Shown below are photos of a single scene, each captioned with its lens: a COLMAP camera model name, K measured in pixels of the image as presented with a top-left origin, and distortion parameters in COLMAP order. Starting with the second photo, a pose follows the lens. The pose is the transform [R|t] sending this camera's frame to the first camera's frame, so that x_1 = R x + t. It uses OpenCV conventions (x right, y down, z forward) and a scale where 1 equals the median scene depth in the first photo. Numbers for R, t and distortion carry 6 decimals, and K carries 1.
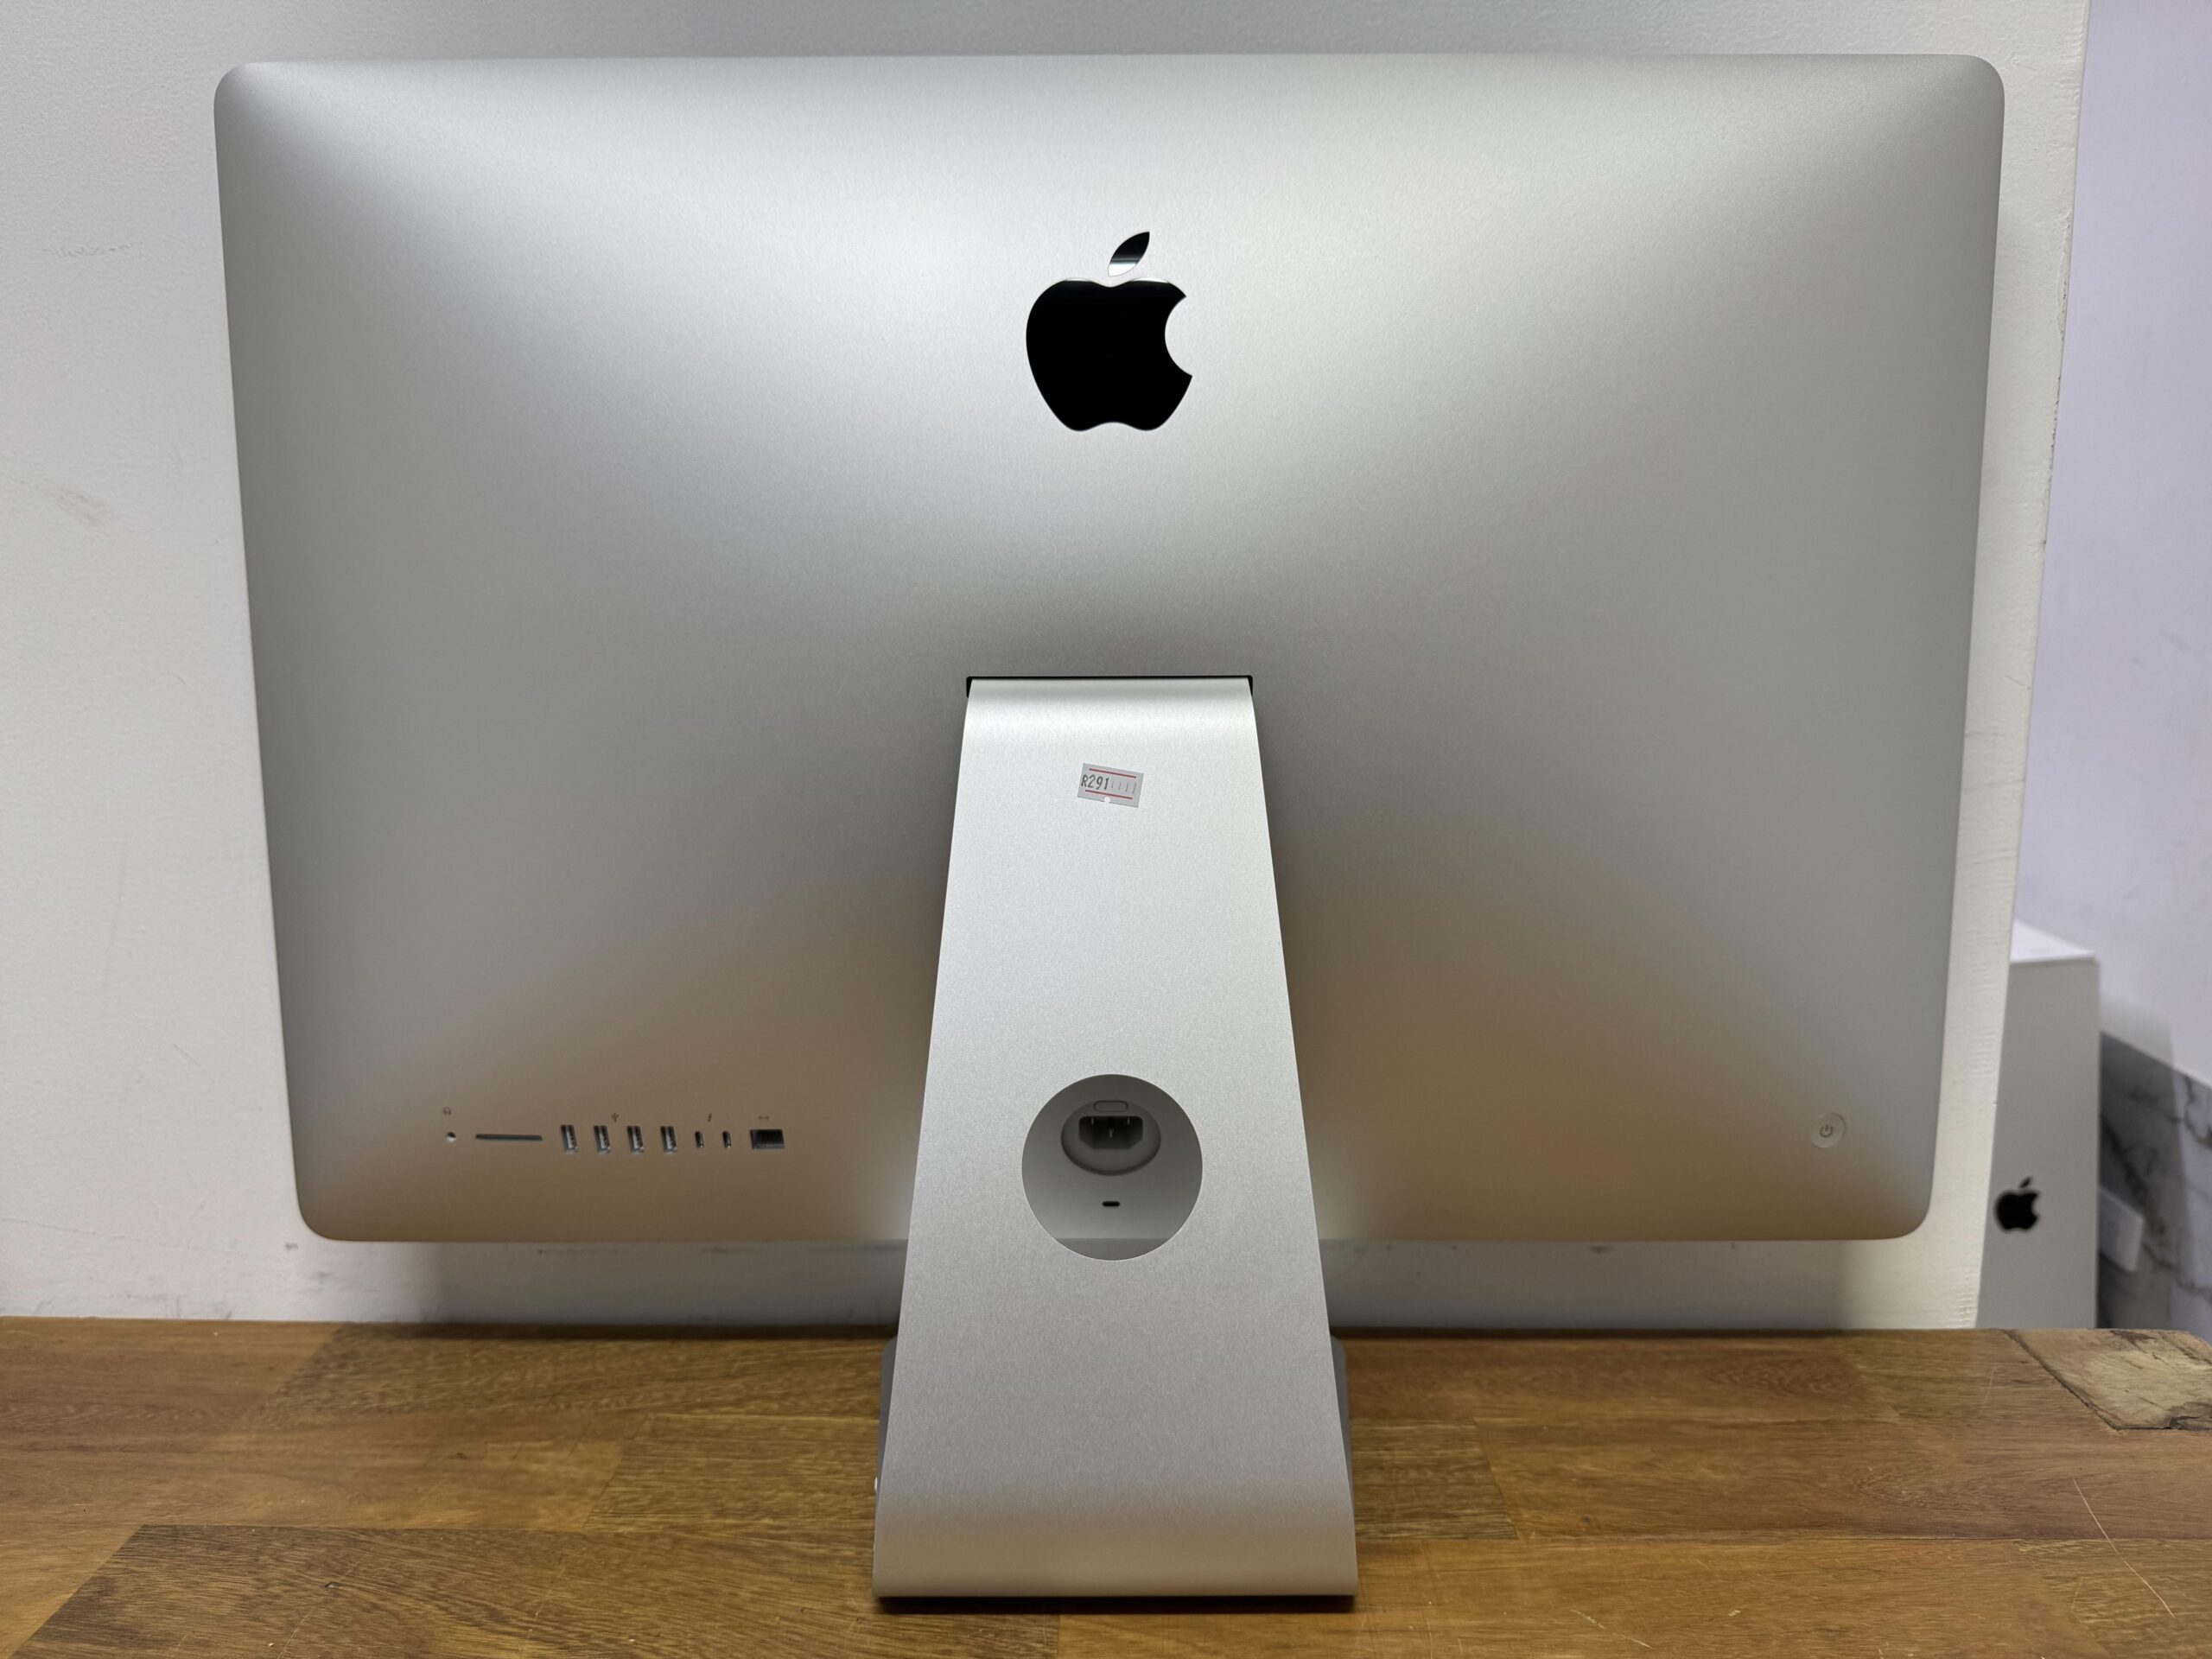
lens RADIAL K [[1571.0, 0, 1100.1], [0, 1571.0, 828.3], [0, 0, 1]] dist [-0.012882, -0.008111]
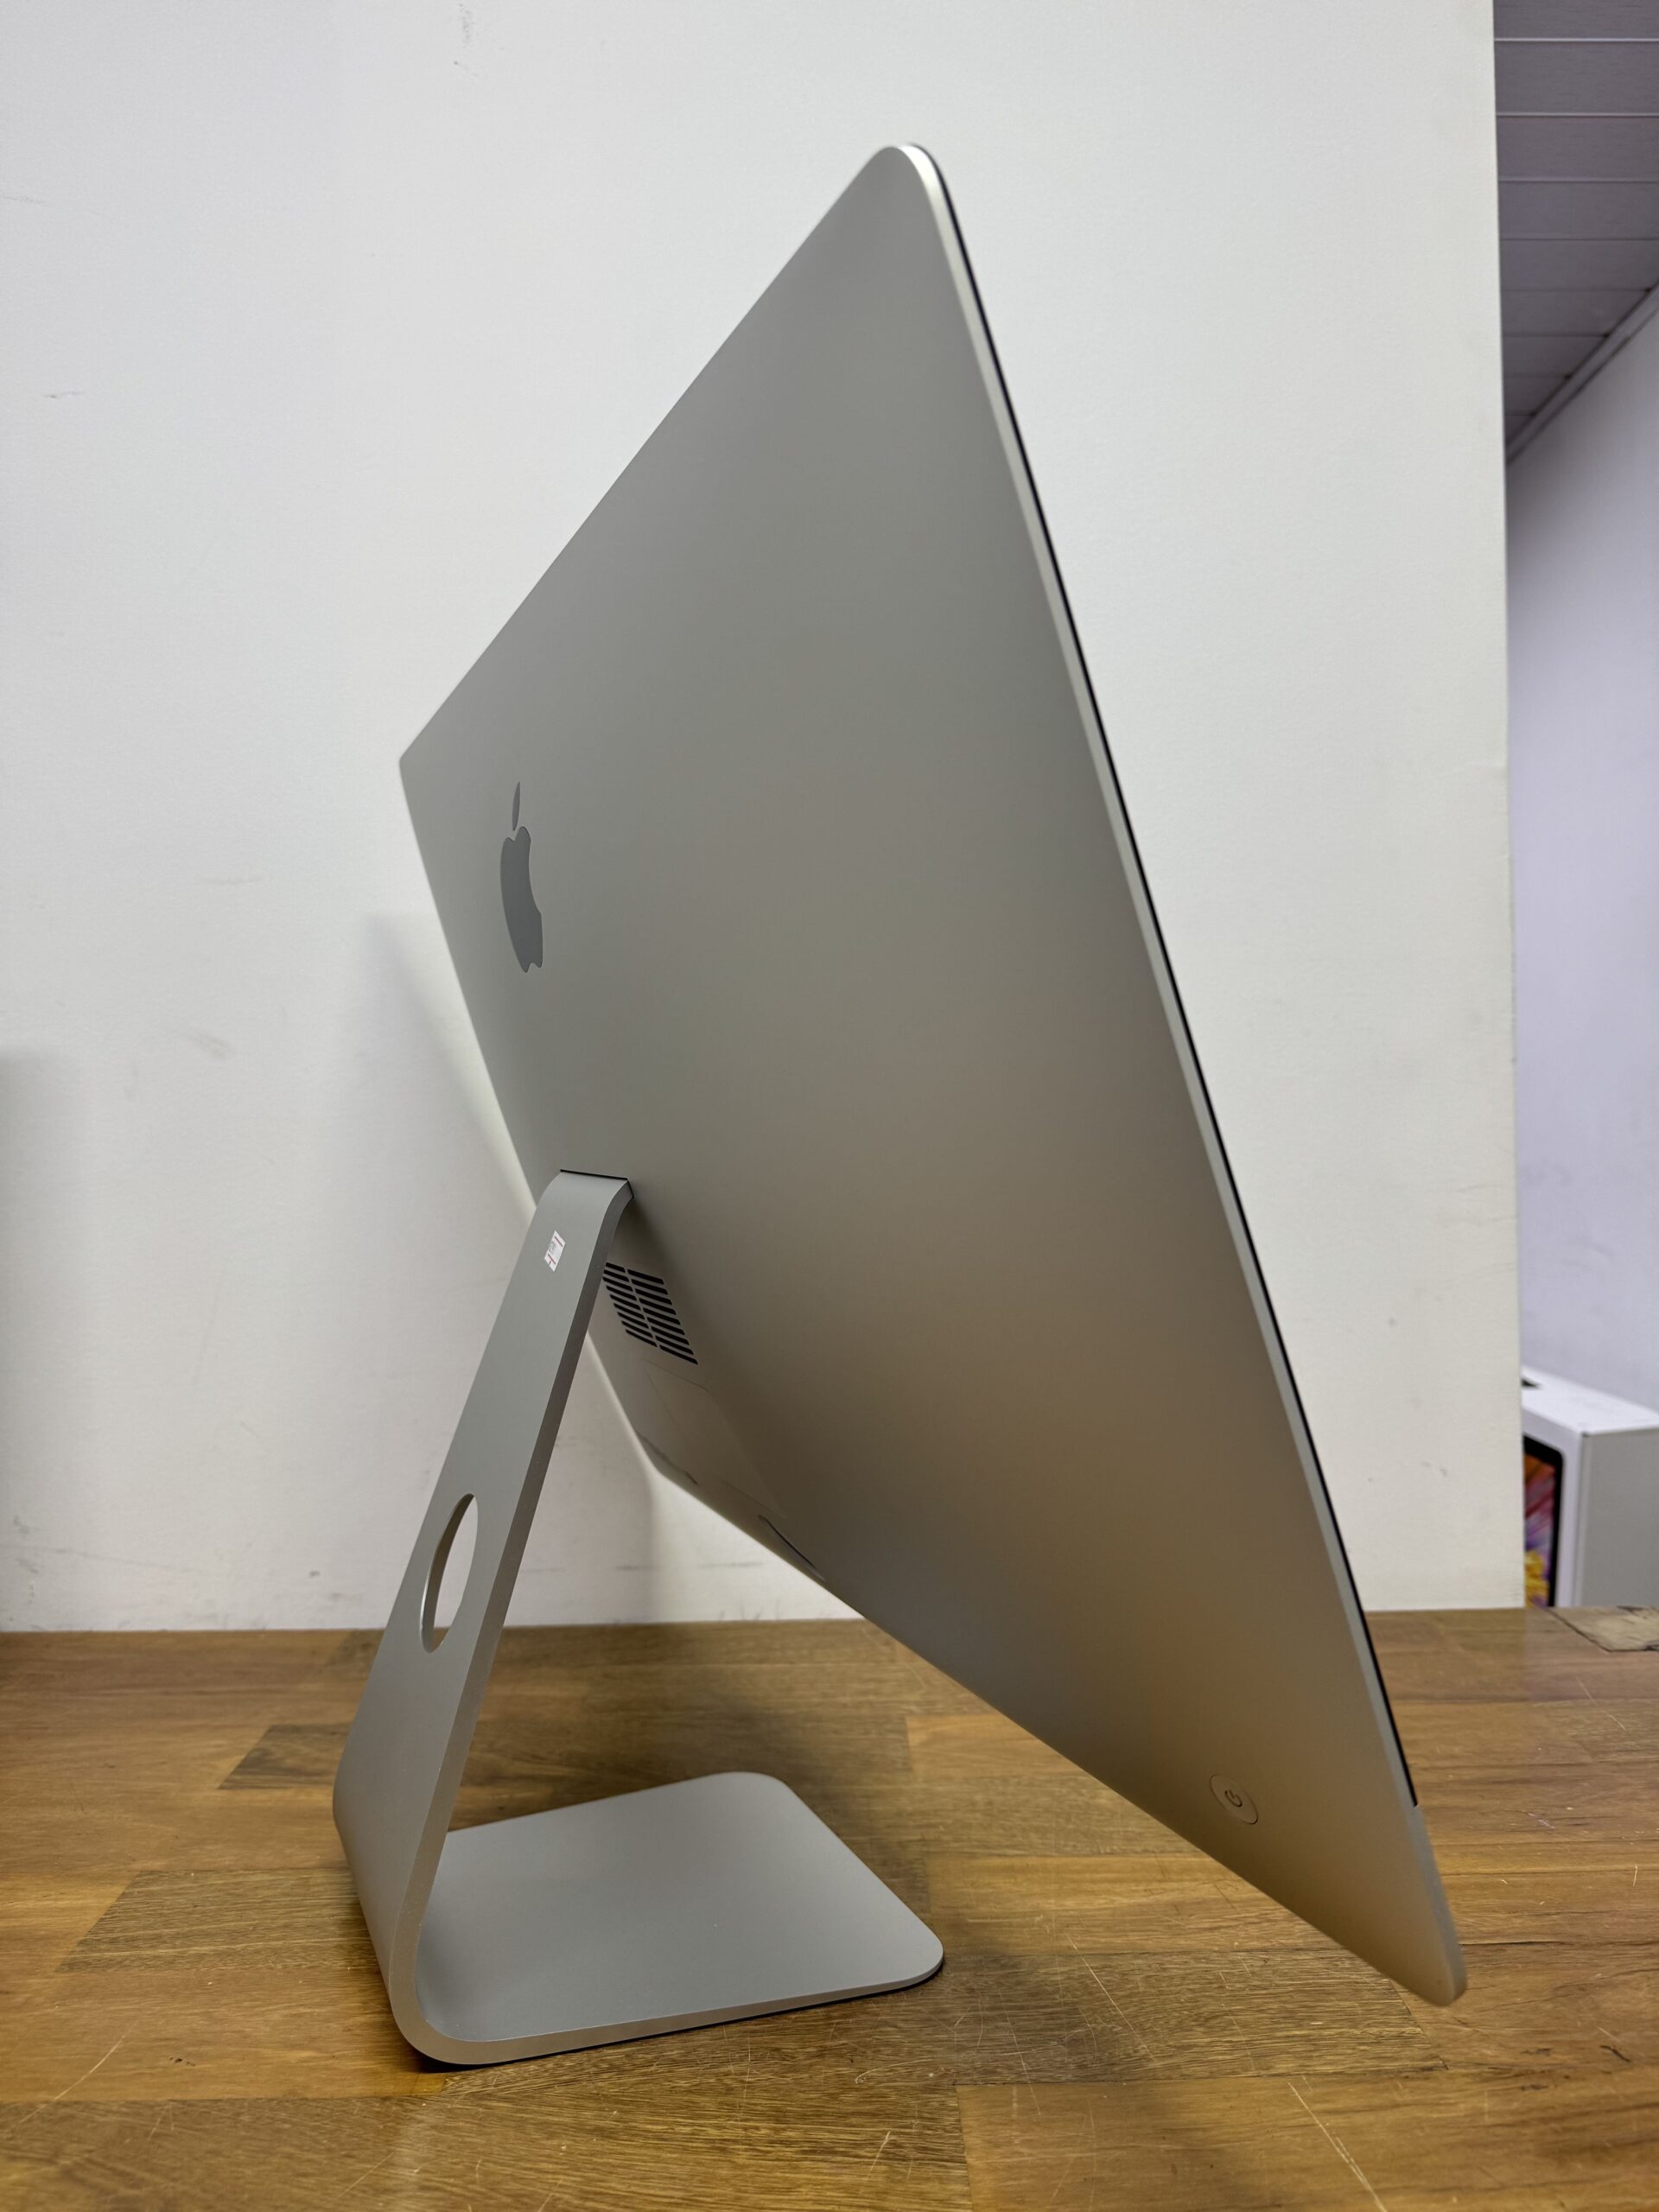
lens RADIAL K [[1571.0, 0, 827.9], [0, 1571.0, 1106.4], [0, 0, 1]] dist [-0.012882, -0.008111]
pose [[0.999417, -0.007897, 0.033208, -0.142426], [0.013577, 0.984571, -0.174460, 0.143570], [-0.031317, 0.174809, 0.984104, -0.577620]]
